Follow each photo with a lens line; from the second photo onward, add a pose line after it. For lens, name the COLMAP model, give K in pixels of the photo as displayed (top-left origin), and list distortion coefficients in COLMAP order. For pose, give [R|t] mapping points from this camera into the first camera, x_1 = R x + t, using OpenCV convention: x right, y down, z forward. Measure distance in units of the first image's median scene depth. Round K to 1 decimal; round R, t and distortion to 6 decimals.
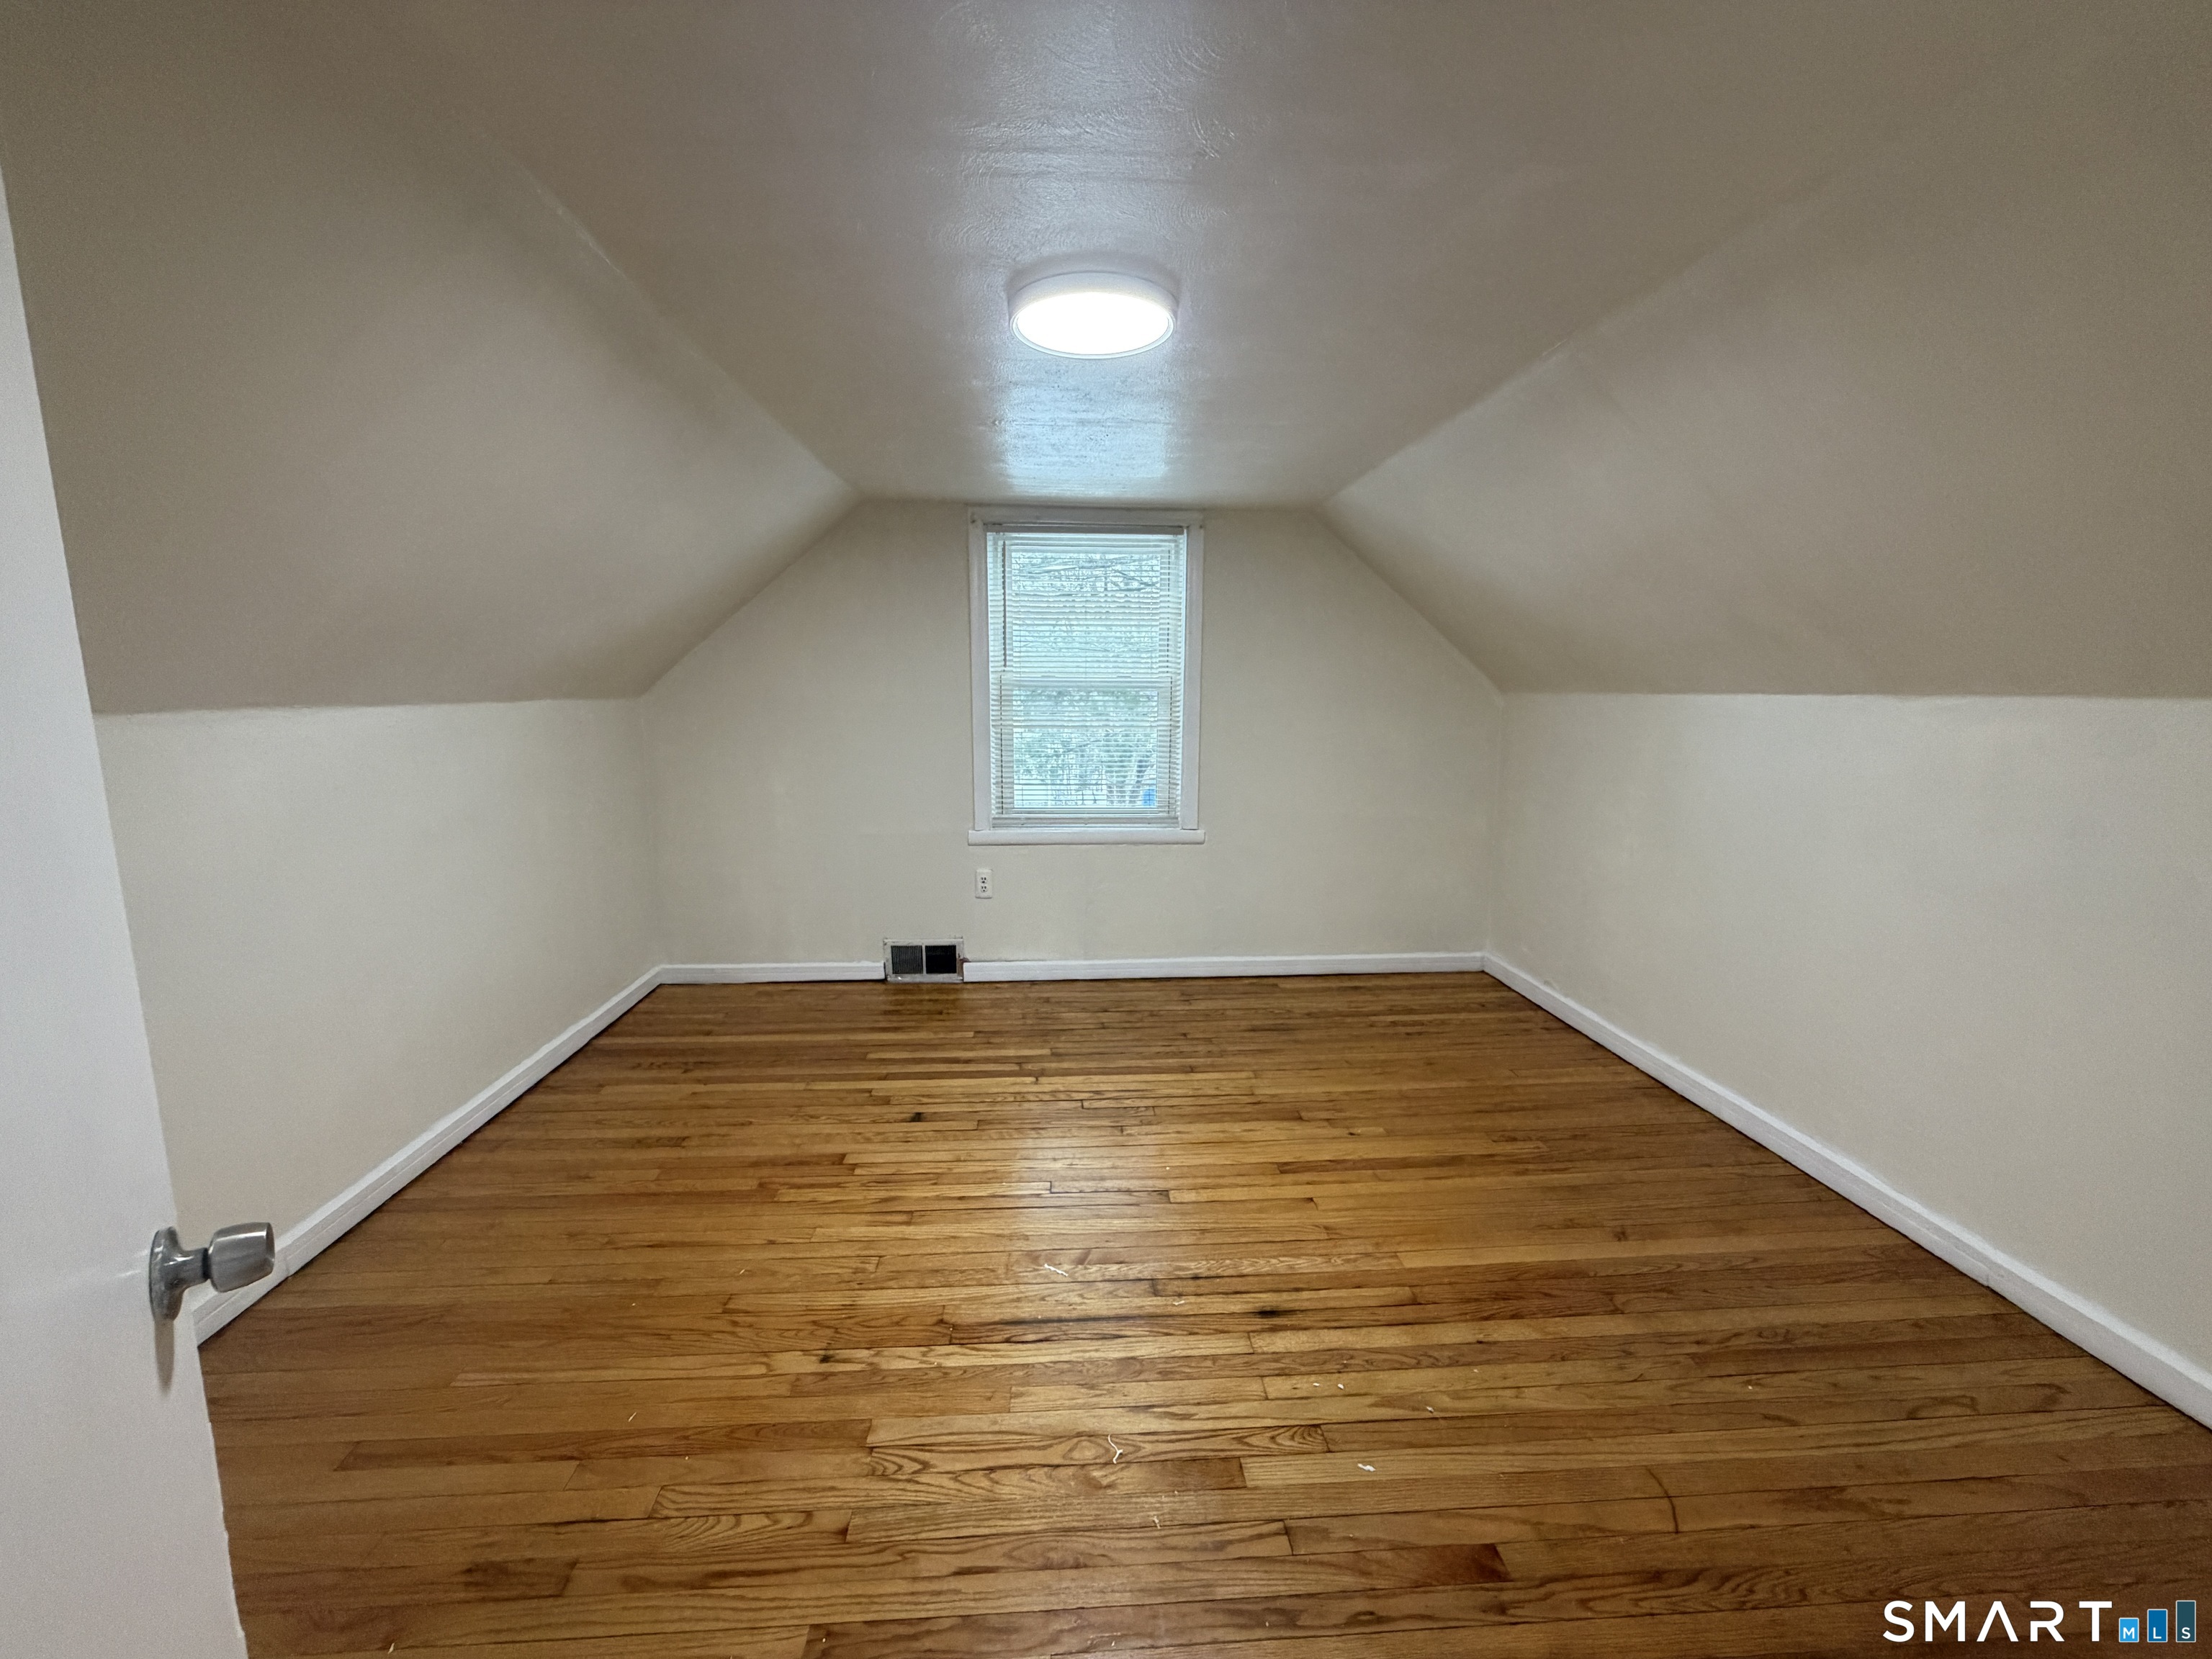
lens RADIAL K [[877.8, 0, 1100.8], [0, 877.8, 829.1], [0, 0, 1]] dist [-0.003173, 0.000122]
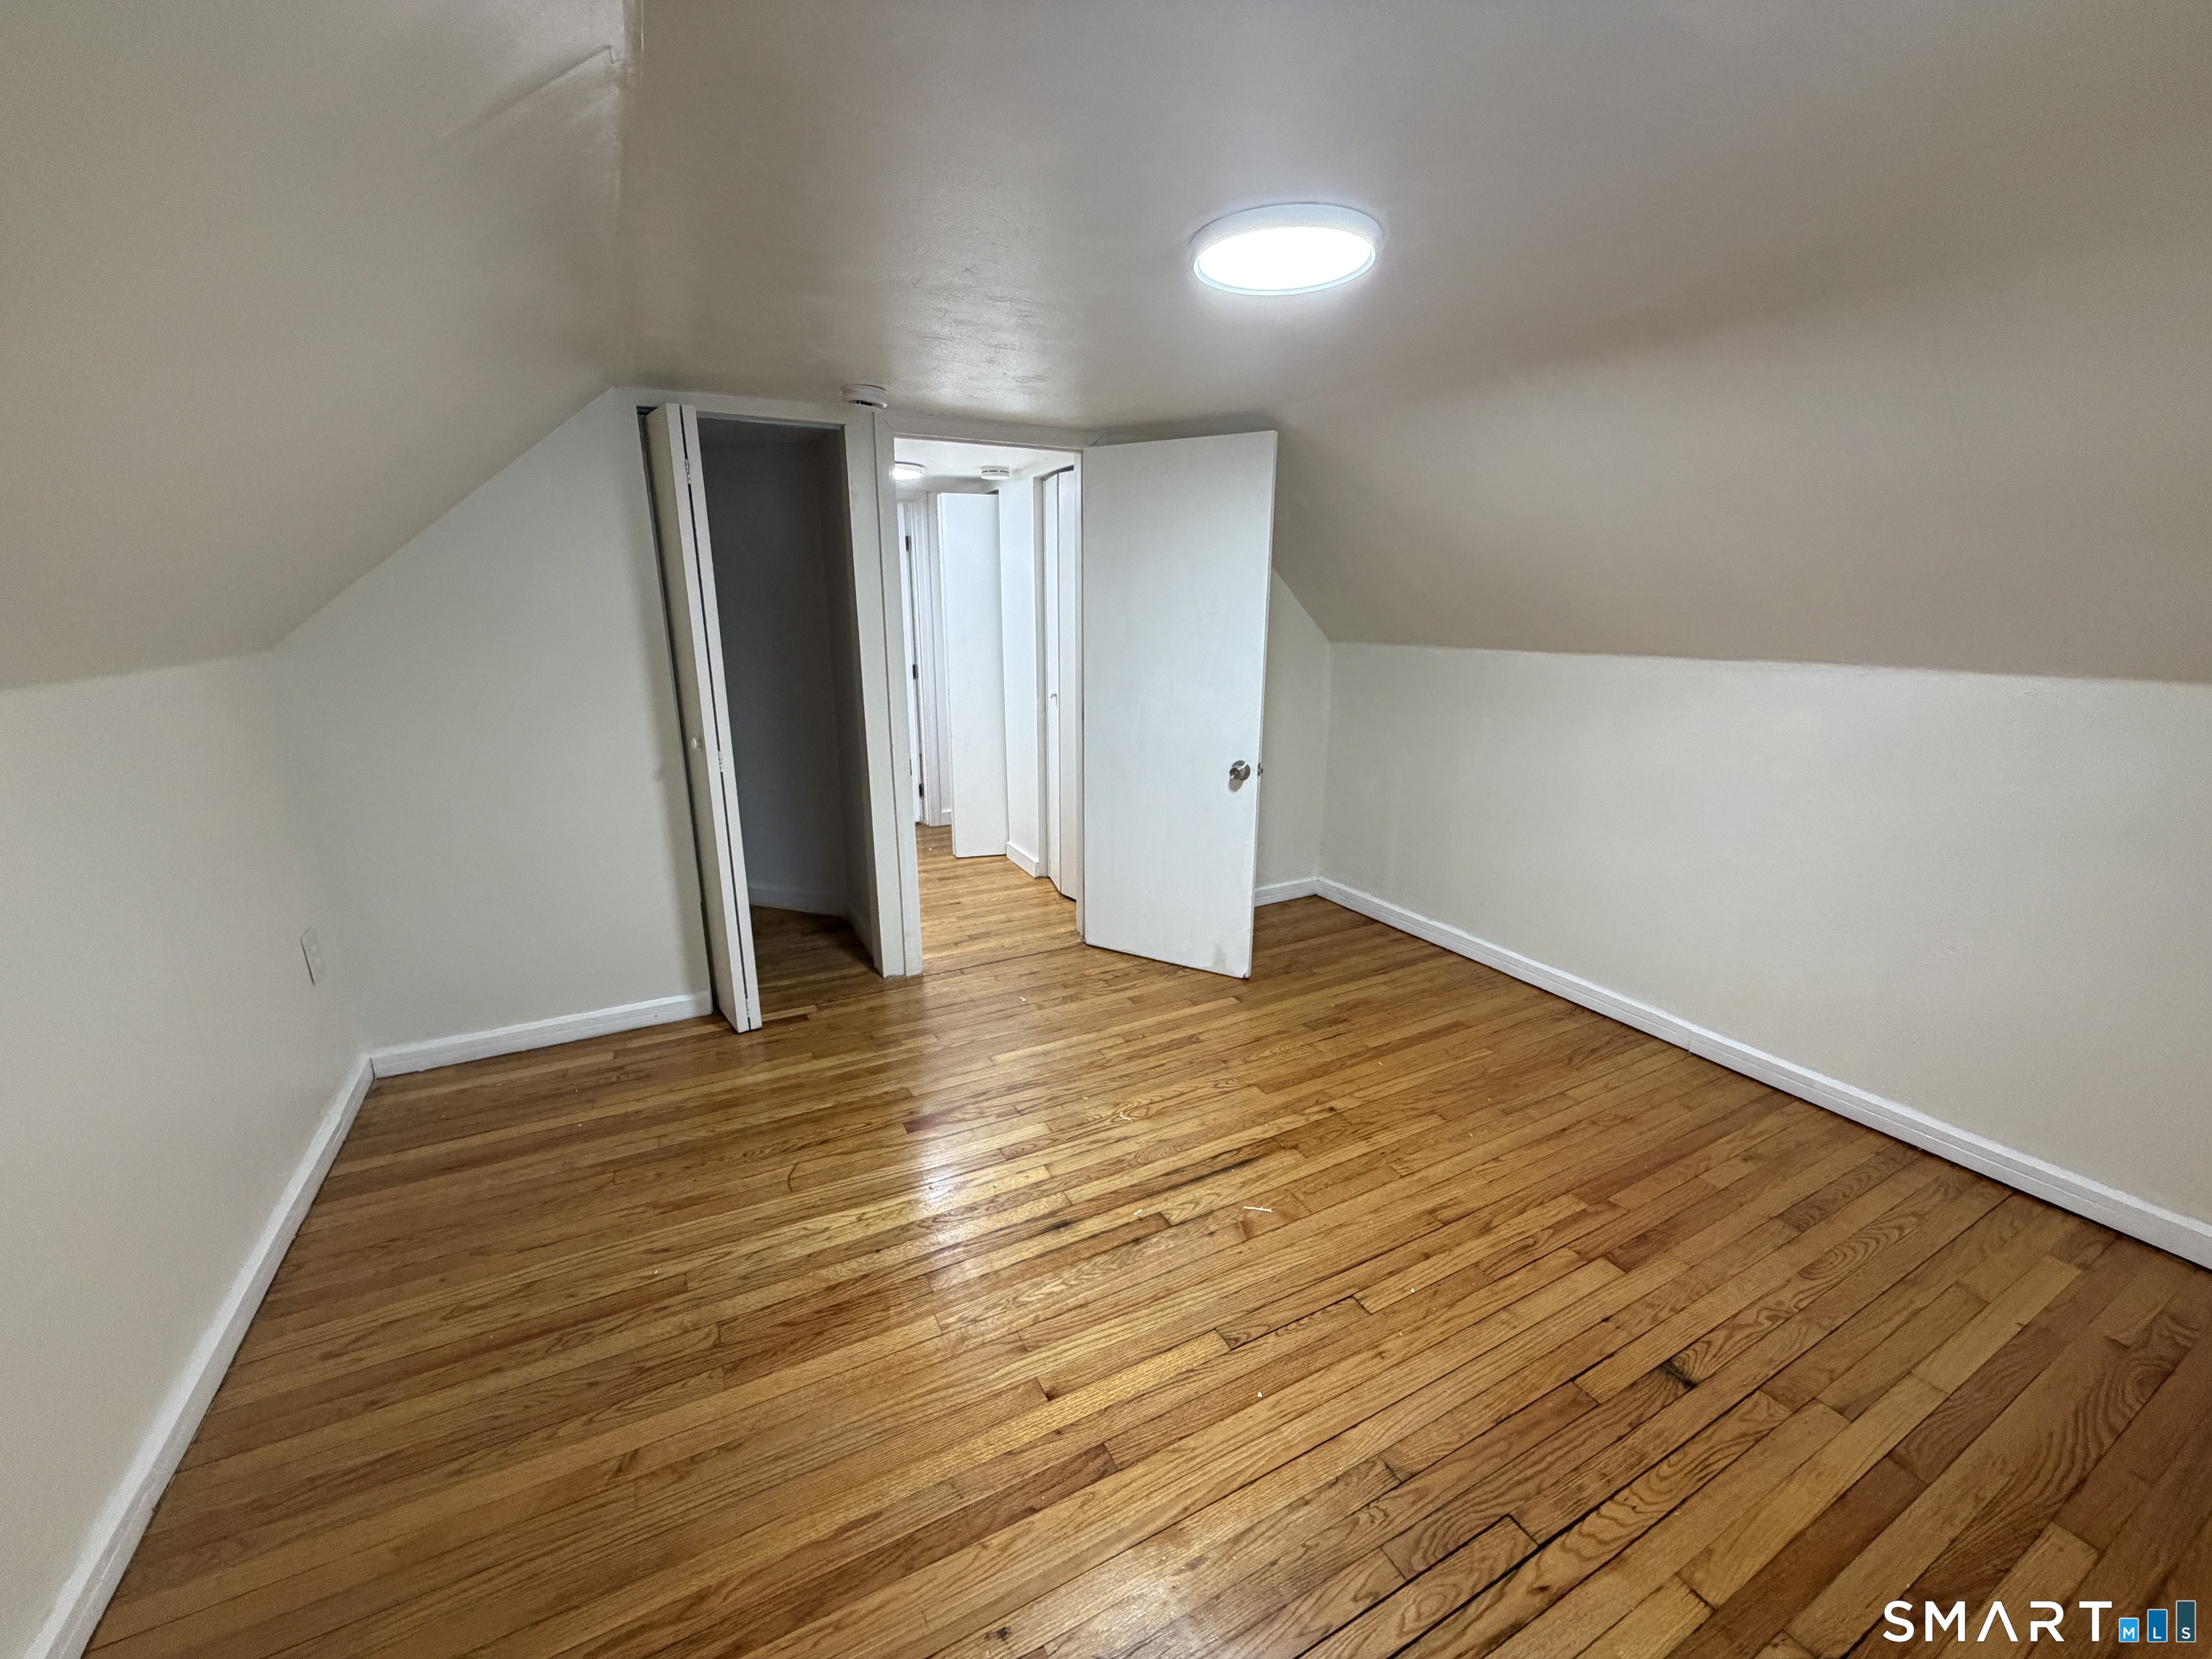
lens RADIAL K [[877.8, 0, 1100.8], [0, 877.8, 829.1], [0, 0, 1]] dist [-0.003173, 0.000122]
pose [[-0.912336, 0.102458, -0.396415, 0.521192], [-0.066208, 0.918525, 0.389779, -0.339396], [0.404053, 0.381856, -0.831221, 1.707004]]
